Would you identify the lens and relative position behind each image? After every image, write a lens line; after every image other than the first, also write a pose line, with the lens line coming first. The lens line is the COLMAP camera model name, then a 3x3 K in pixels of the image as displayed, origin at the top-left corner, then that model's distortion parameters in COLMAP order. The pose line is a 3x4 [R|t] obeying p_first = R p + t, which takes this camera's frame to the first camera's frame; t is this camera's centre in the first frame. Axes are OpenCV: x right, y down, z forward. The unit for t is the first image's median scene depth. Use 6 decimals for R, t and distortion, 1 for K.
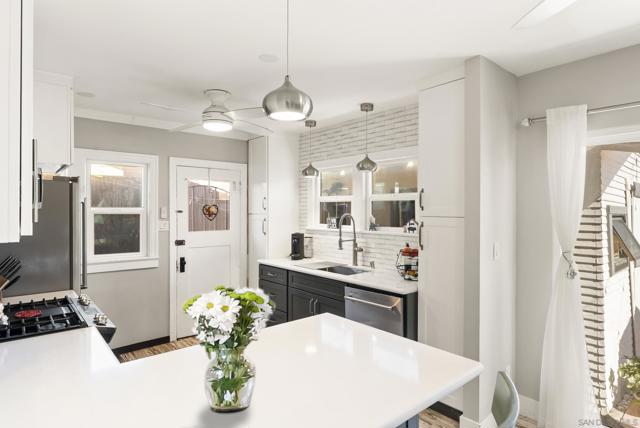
lens RADIAL K [[357.5, 0, 320.1], [0, 357.5, 212.6], [0, 0, 1]] dist [-0.005750, -0.001279]
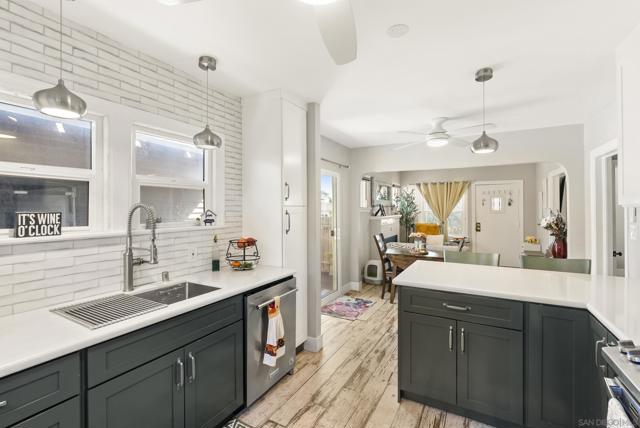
lens RADIAL K [[288.6, 0, 320.5], [0, 288.6, 214.4], [0, 0, 1]] dist [-0.000509, 0.000508]
pose [[-0.343673, -0.017135, 0.938933, -0.466616], [0.010616, 0.999699, 0.022130, 0.013820], [-0.939029, 0.017573, -0.343388, 0.863628]]
